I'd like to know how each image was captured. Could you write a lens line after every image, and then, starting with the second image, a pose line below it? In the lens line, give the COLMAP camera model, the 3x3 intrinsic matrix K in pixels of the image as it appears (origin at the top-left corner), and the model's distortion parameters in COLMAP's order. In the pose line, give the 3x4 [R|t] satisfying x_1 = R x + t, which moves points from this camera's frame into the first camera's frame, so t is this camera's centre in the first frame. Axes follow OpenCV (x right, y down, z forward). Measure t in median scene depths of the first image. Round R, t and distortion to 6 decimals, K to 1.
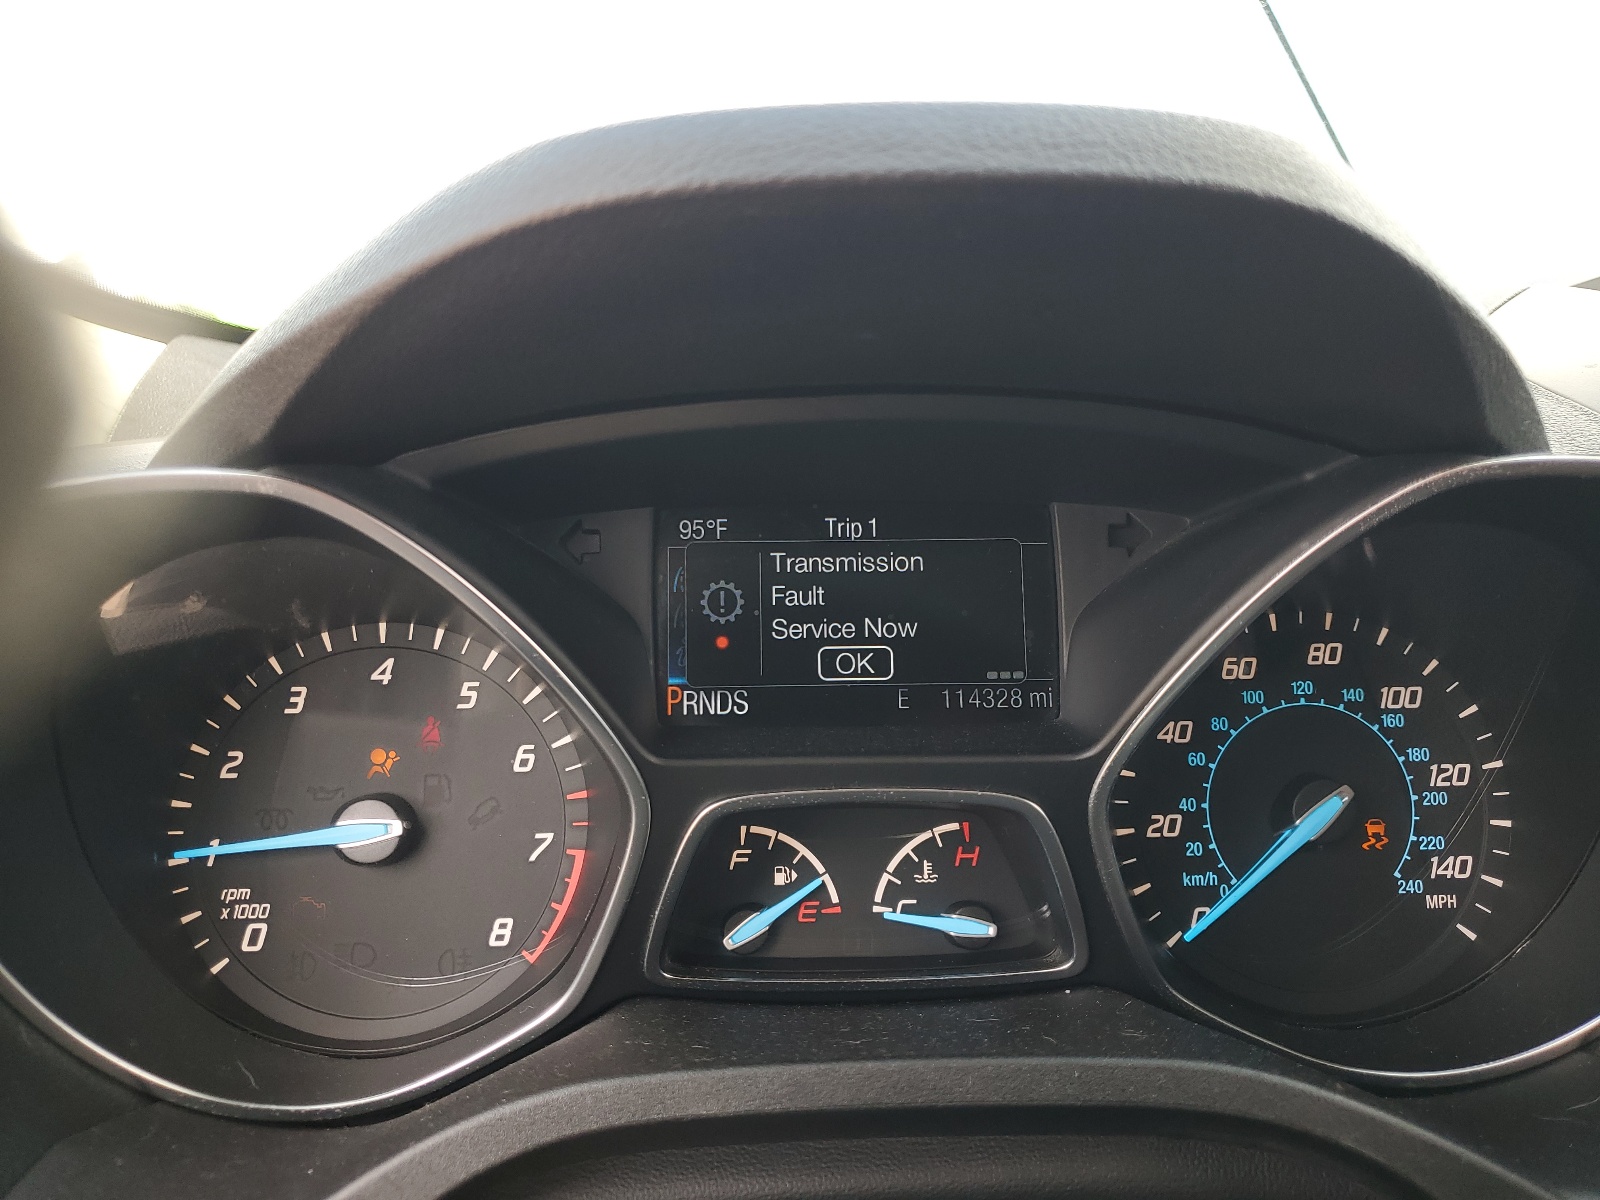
lens RADIAL K [[1302.2, 0, 800.0], [0, 1302.2, 600.0], [0, 0, 1]] dist [-0.004342, -0.002820]
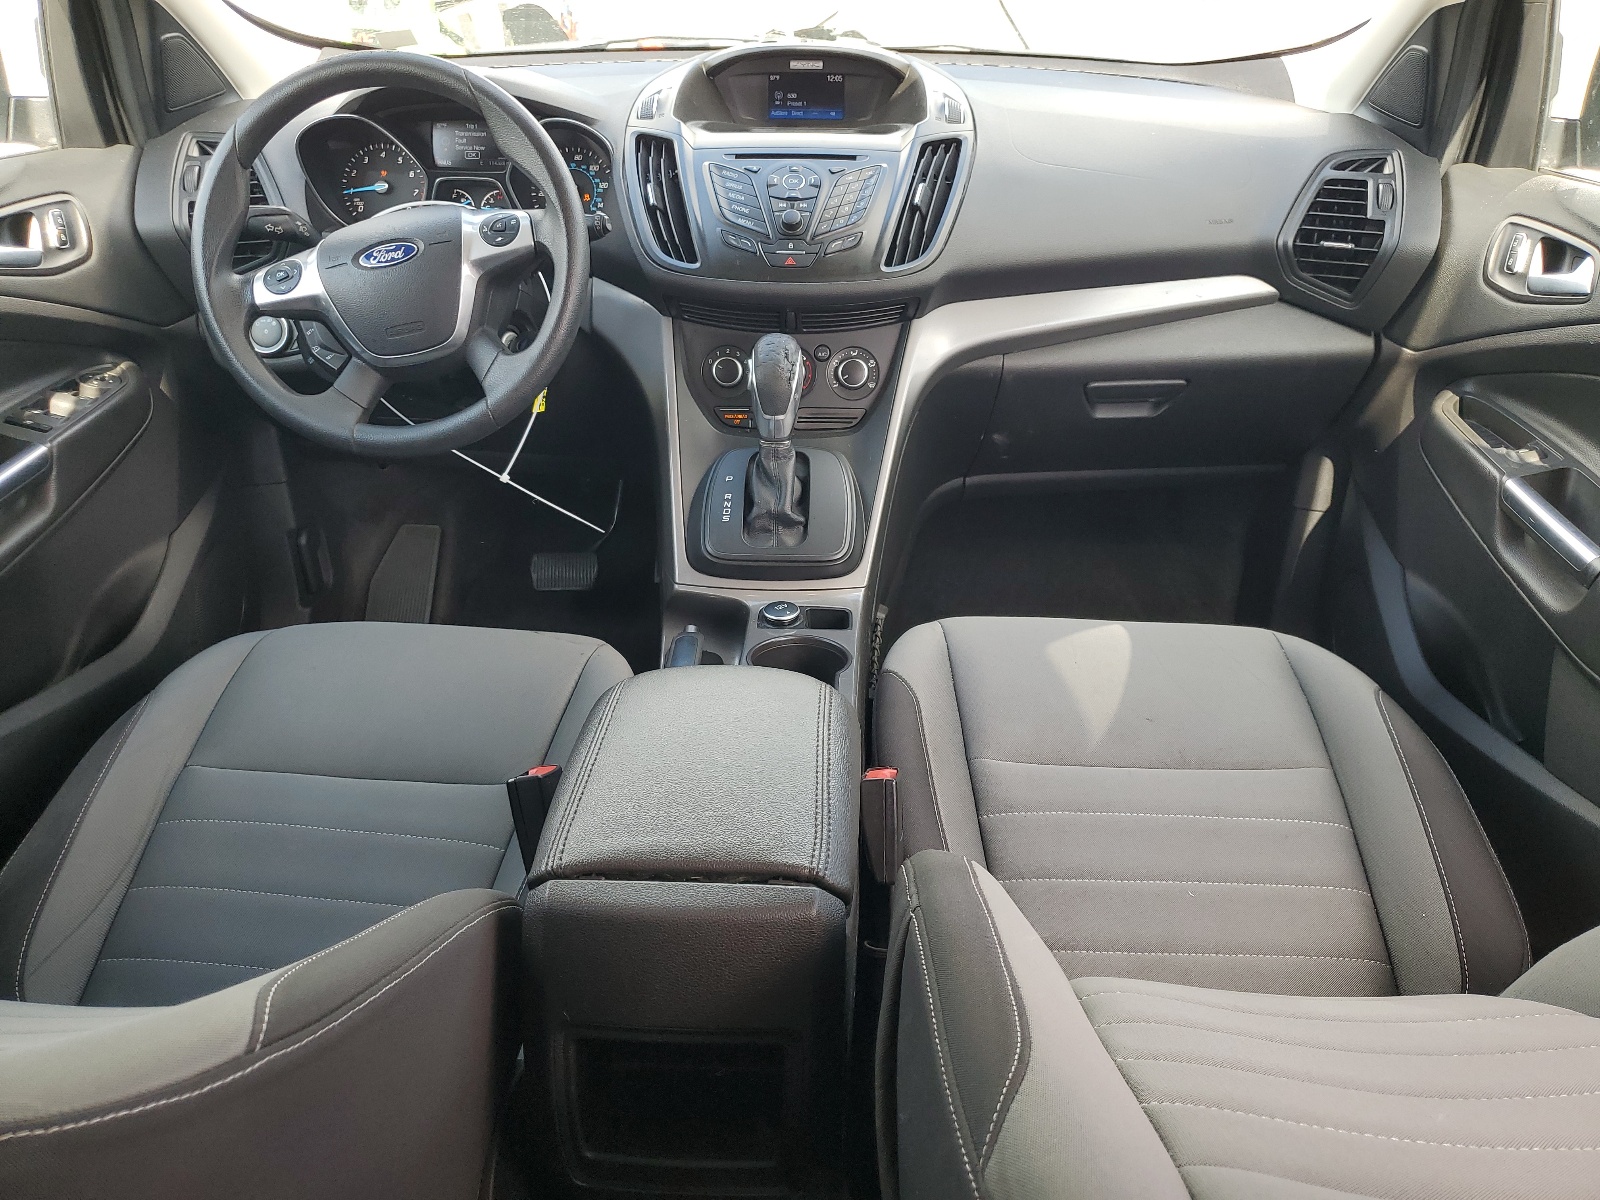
lens RADIAL K [[1302.2, 0, 800.0], [0, 1302.2, 600.0], [0, 0, 1]] dist [-0.004342, -0.002820]
pose [[0.995981, 0.056689, -0.069348, 1.675929], [-0.032497, 0.950177, 0.310012, 0.079372], [0.083467, -0.306513, 0.948200, -4.018334]]
